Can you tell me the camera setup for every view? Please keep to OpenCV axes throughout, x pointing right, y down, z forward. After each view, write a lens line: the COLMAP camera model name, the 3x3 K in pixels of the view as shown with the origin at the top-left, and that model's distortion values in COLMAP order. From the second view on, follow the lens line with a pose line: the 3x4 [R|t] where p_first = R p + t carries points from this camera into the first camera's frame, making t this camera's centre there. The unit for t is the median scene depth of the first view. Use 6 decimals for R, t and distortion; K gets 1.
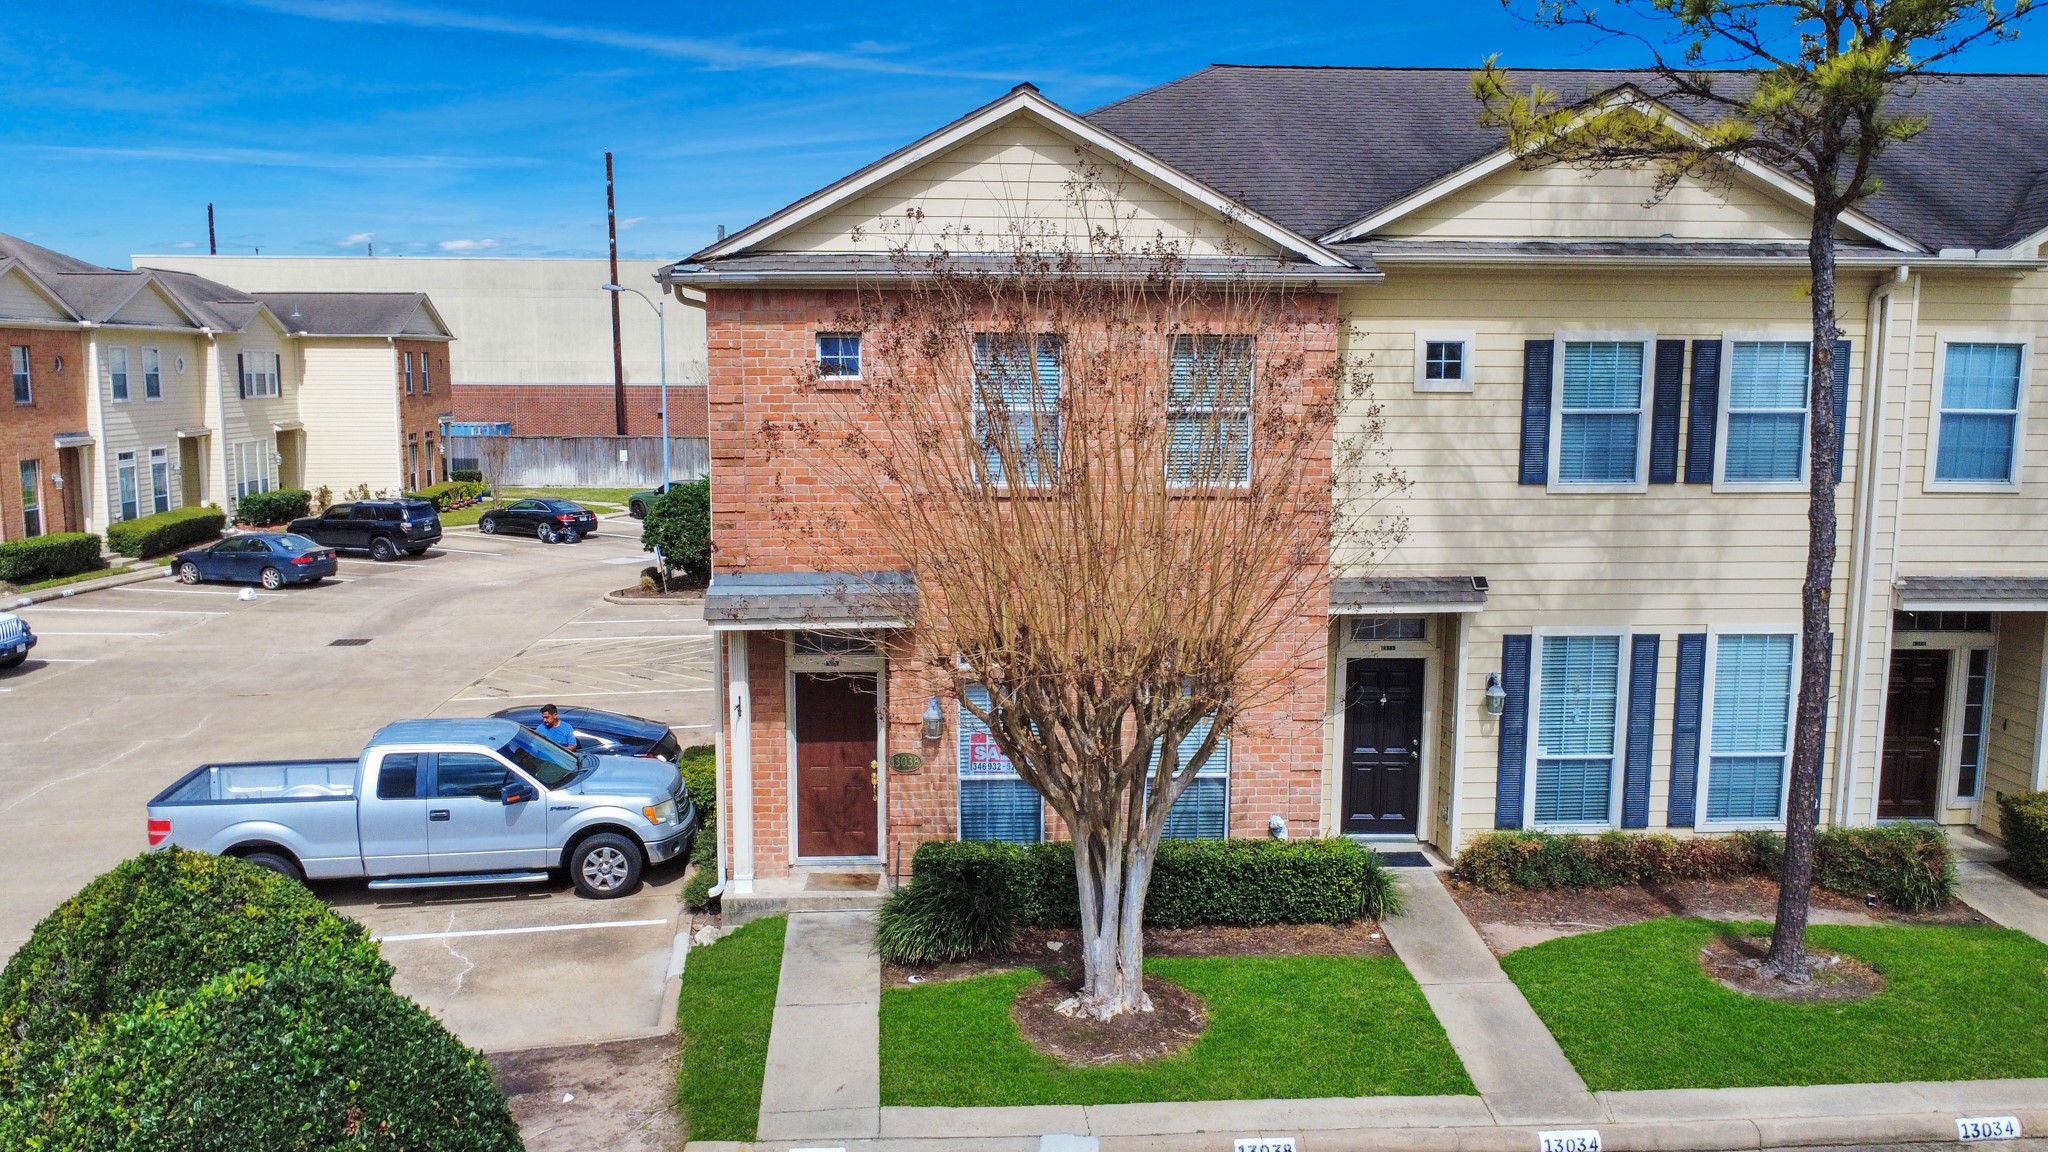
lens RADIAL K [[1512.1, 0, 1024.0], [0, 1512.1, 576.0], [0, 0, 1]] dist [0.005976, 0.002469]
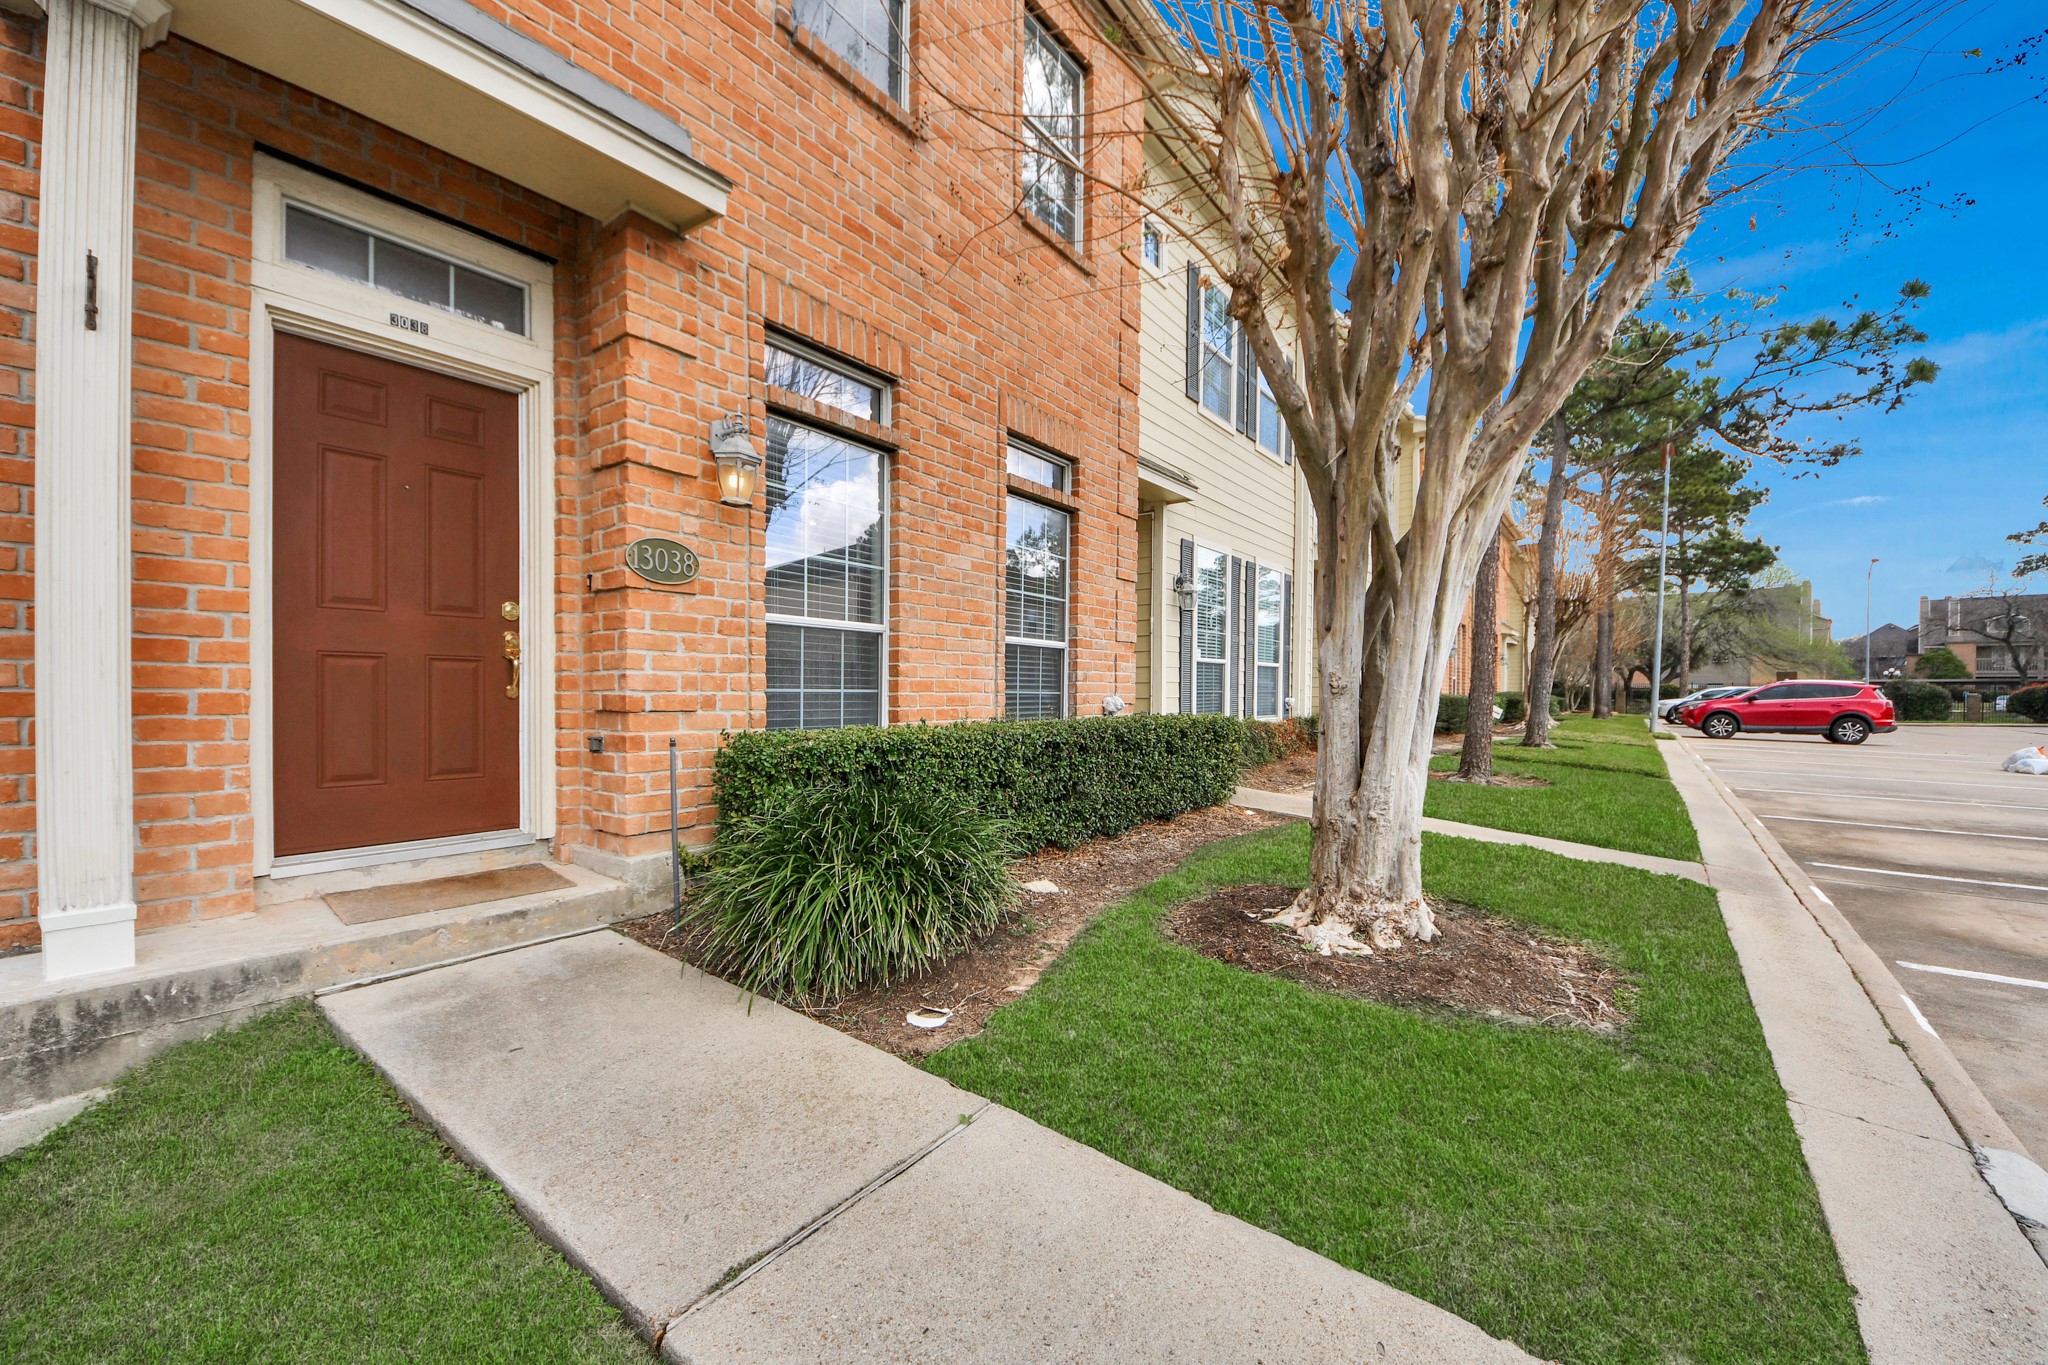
lens RADIAL K [[785.0, 0, 1024.2], [0, 785.0, 698.3], [0, 0, 1]] dist [-0.000699, -0.000096]
pose [[0.651365, -0.010439, 0.758693, -0.176342], [0.106547, 0.991256, -0.077836, 0.183617], [-0.751247, 0.131537, 0.646782, 0.751500]]
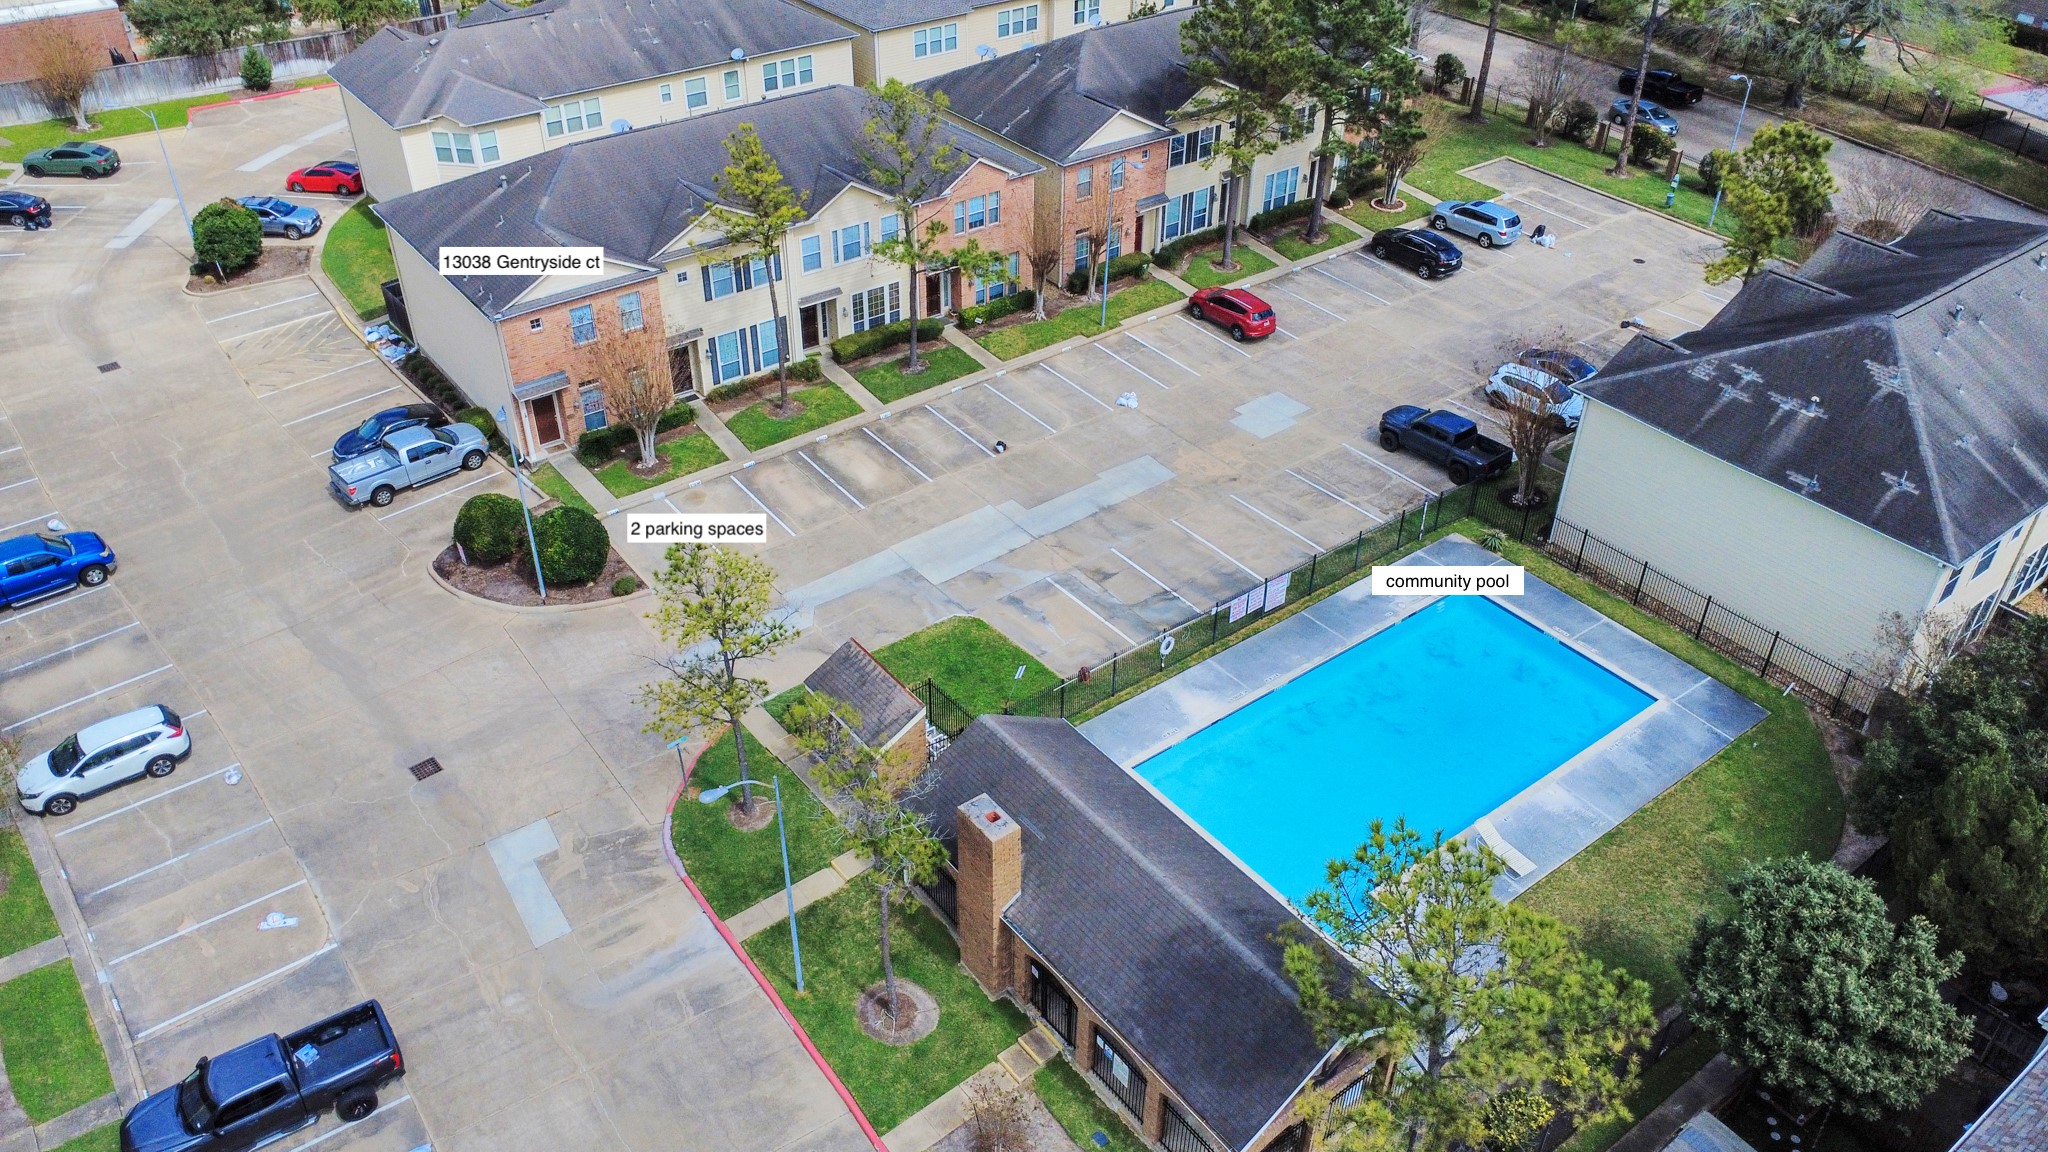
lens RADIAL K [[1512.1, 0, 1024.0], [0, 1512.1, 576.0], [0, 0, 1]] dist [0.005976, 0.002469]
pose [[0.825360, -0.323687, 0.462609, -0.988949], [0.065478, 0.868694, 0.491003, -1.271693], [-0.560797, -0.374963, 0.738180, -2.499102]]
